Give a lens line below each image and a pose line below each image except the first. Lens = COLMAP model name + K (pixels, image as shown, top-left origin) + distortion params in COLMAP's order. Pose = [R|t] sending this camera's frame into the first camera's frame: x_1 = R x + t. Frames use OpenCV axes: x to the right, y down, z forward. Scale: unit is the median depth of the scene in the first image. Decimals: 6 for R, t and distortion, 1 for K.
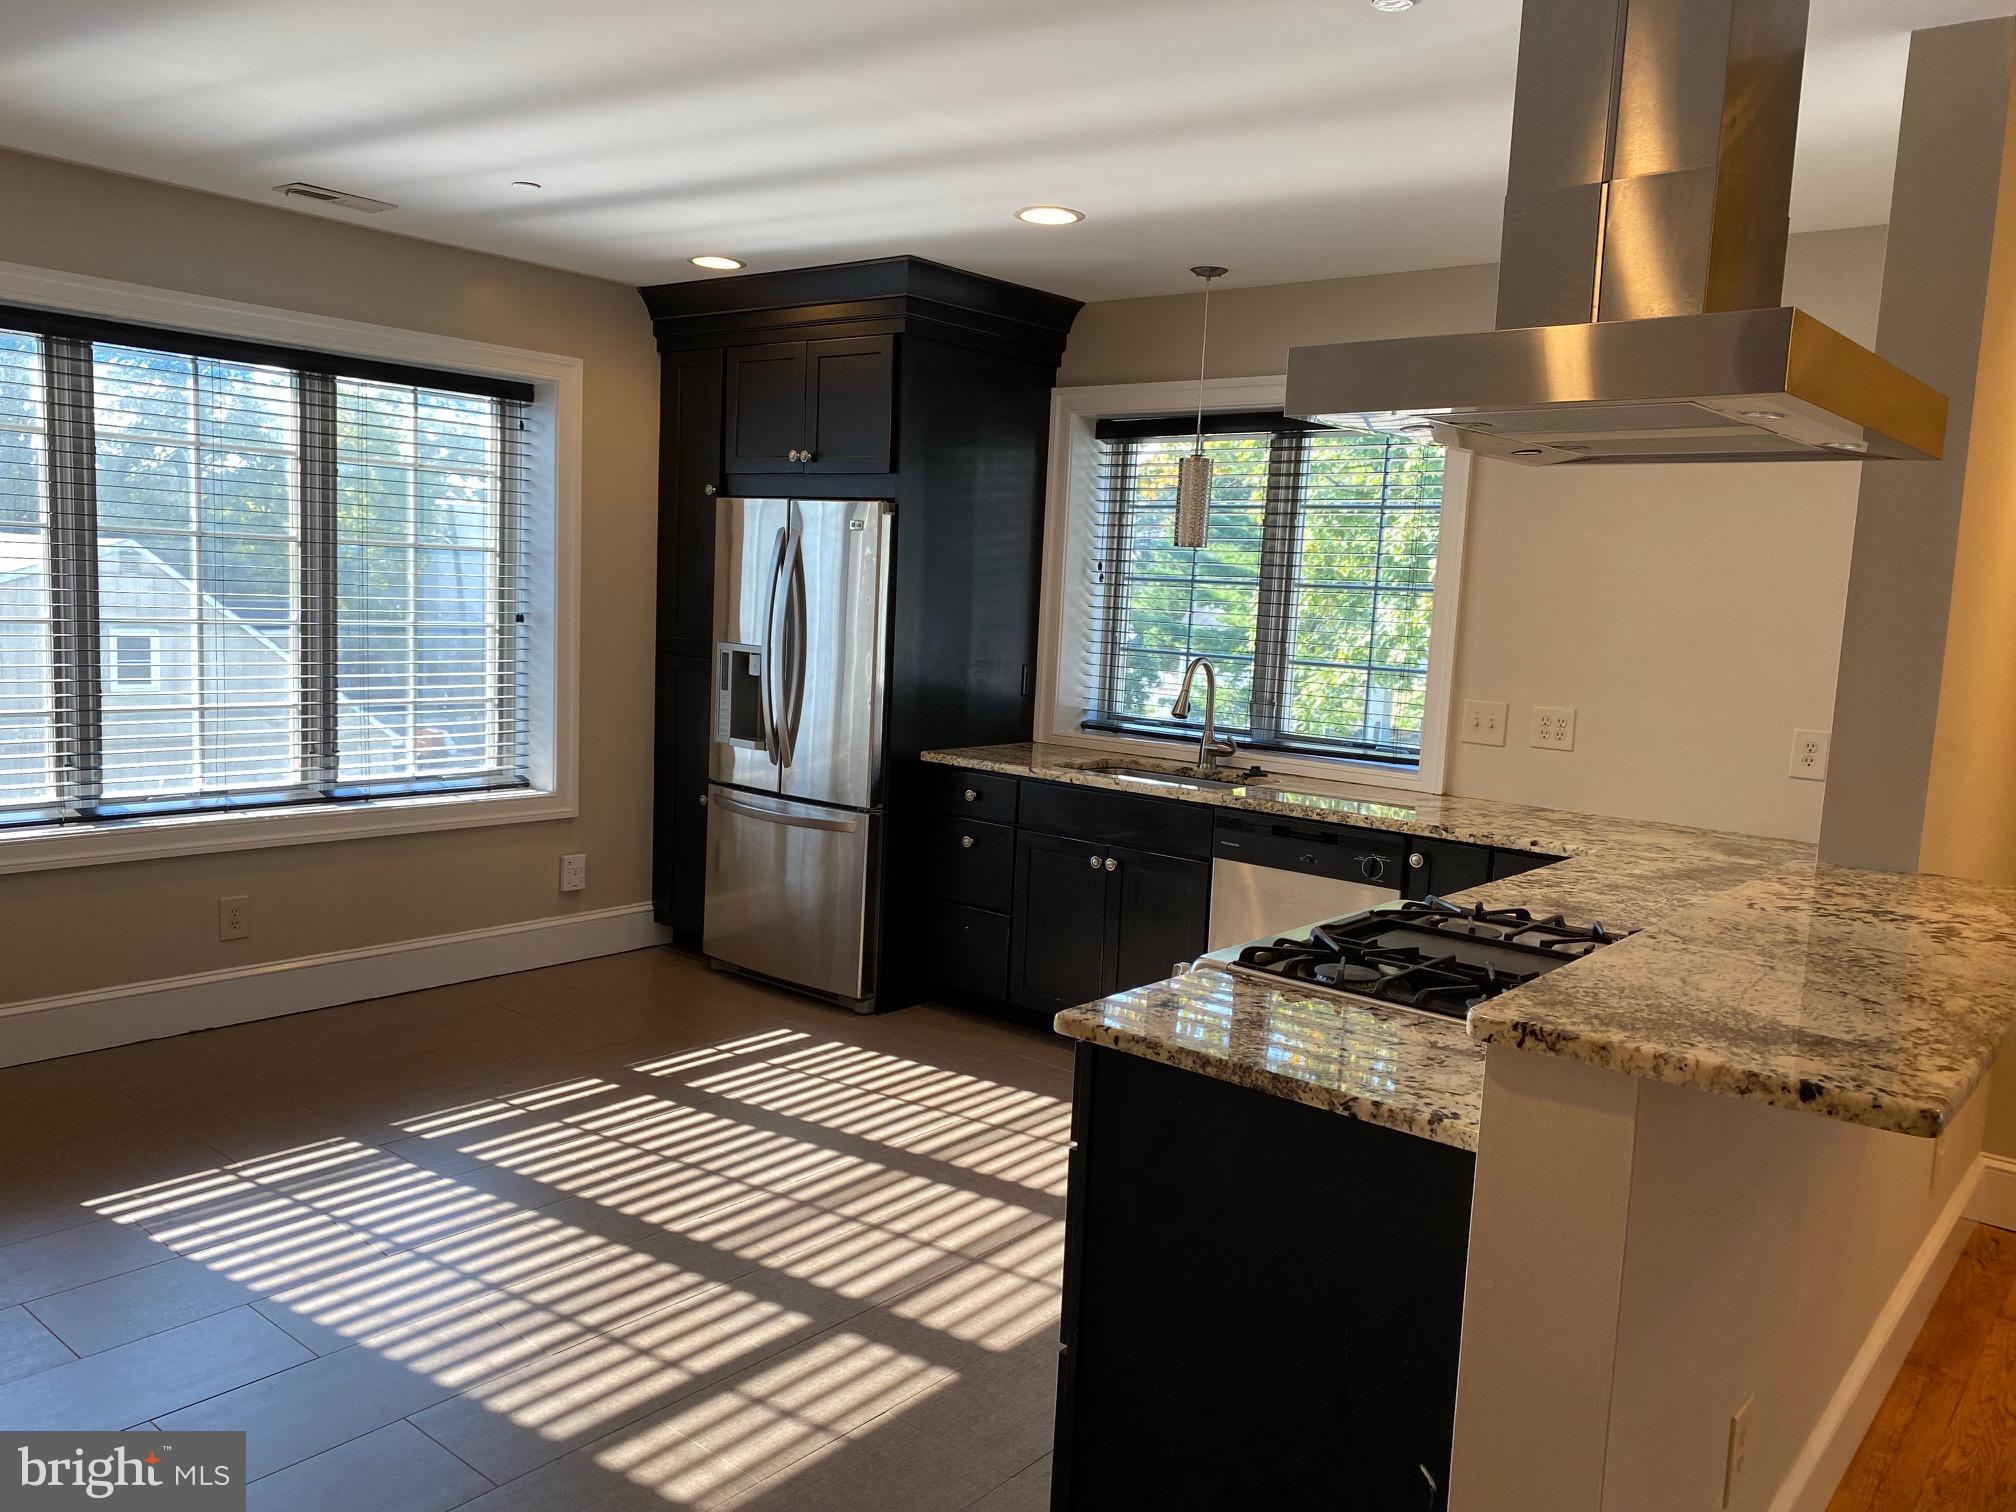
lens RADIAL K [[1526.6, 0, 1008.0], [0, 1526.6, 756.0], [0, 0, 1]] dist [0.064947, -0.095417]
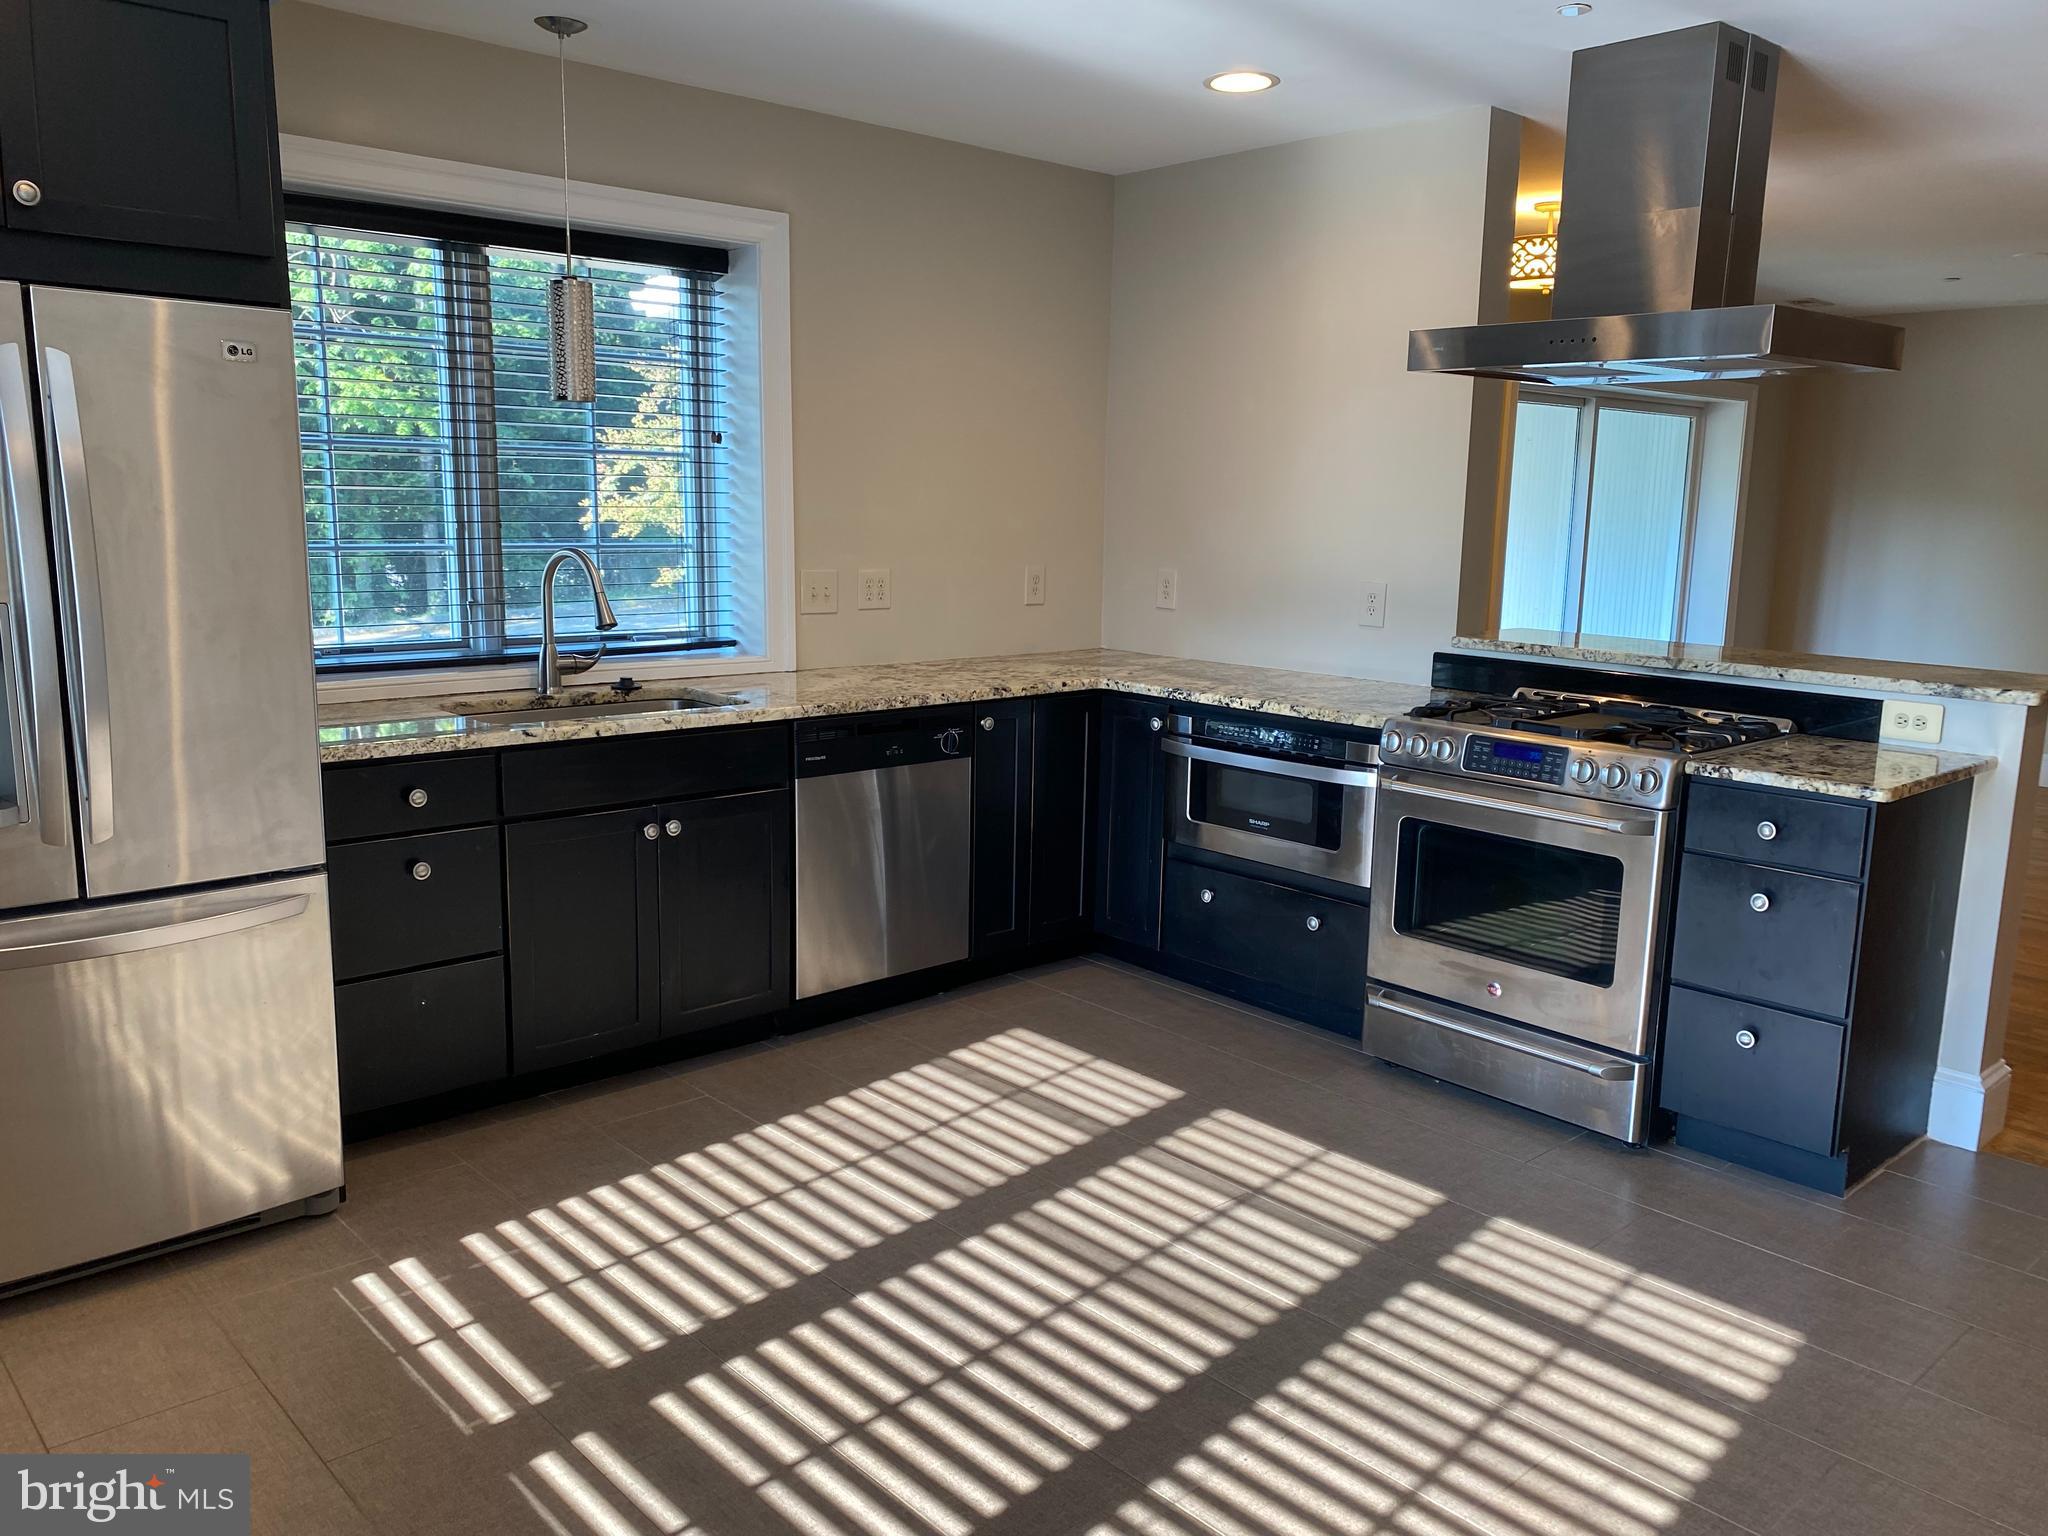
lens RADIAL K [[1570.3, 0, 1024.0], [0, 1570.3, 768.0], [0, 0, 1]] dist [0.010452, 0.000033]
pose [[0.150061, -0.214552, 0.965116, -0.800604], [0.113239, 0.973475, 0.198803, -0.114040], [-0.982170, 0.079456, 0.170376, 0.838857]]
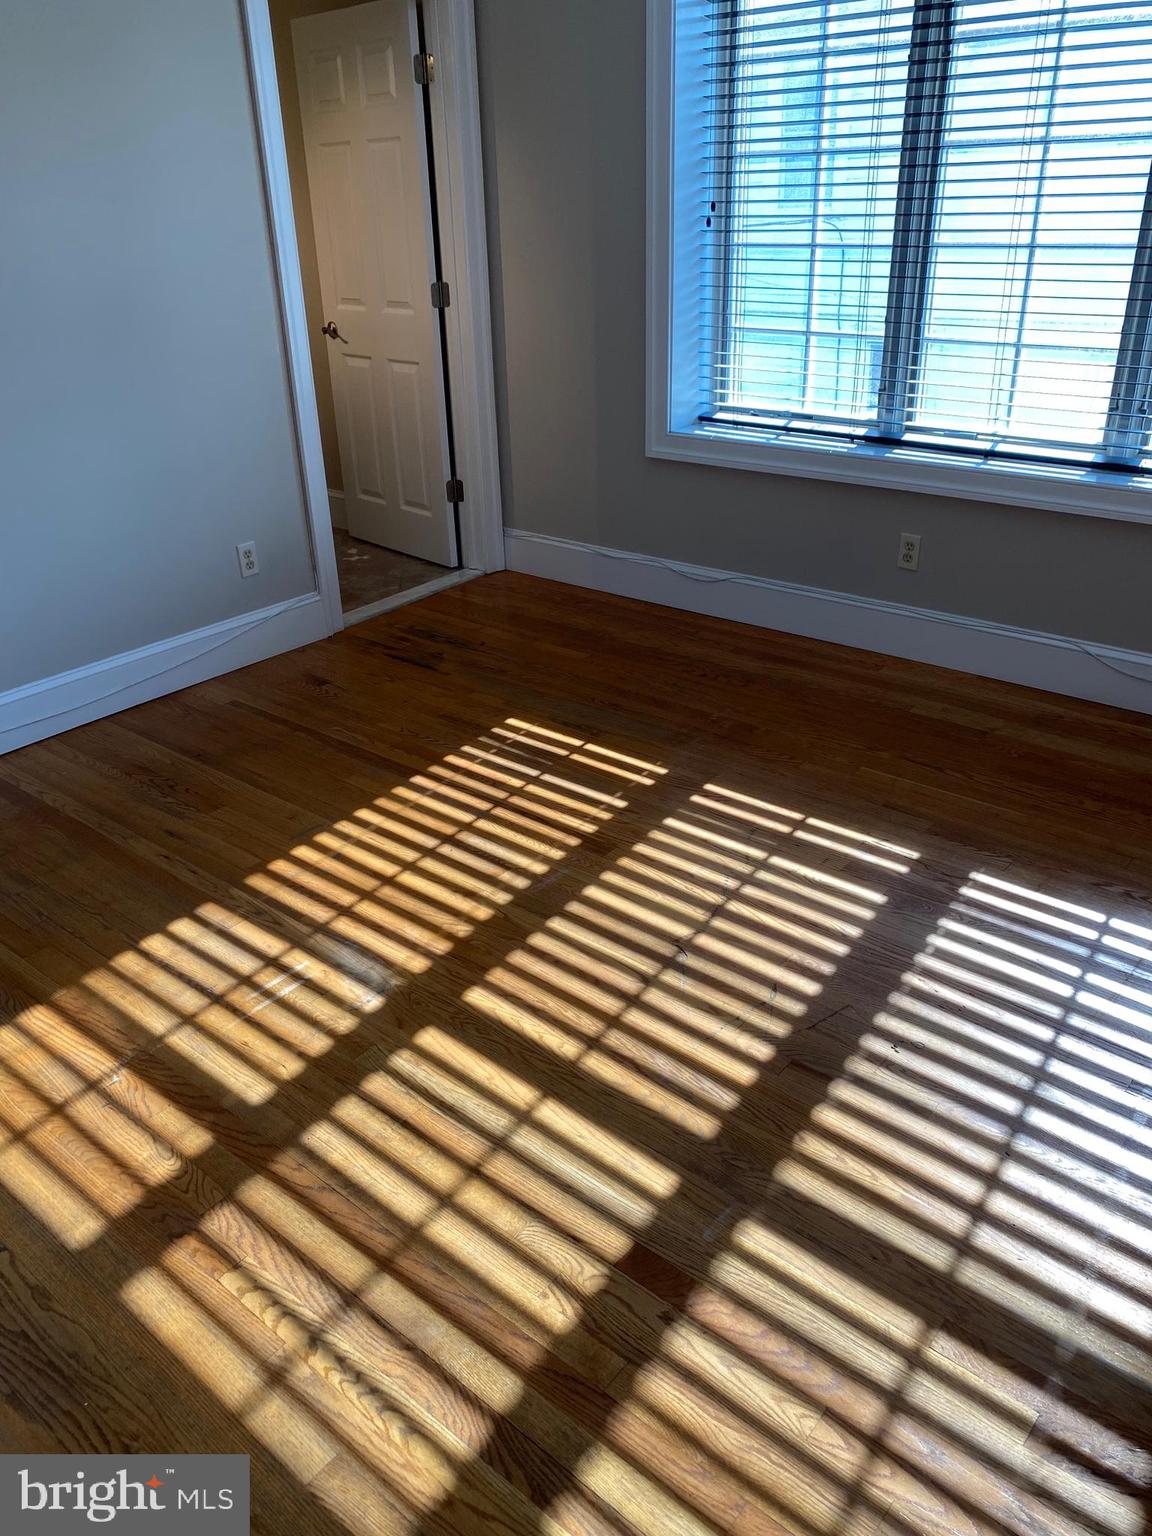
lens RADIAL K [[1177.7, 0, 576.0], [0, 1177.7, 768.0], [0, 0, 1]] dist [0.010452, 0.000033]
pose [[-0.023431, 0.413295, -0.910296, 0.316758], [-0.090306, 0.905948, 0.413646, -0.078269], [0.995638, 0.091897, 0.016096, 0.925037]]
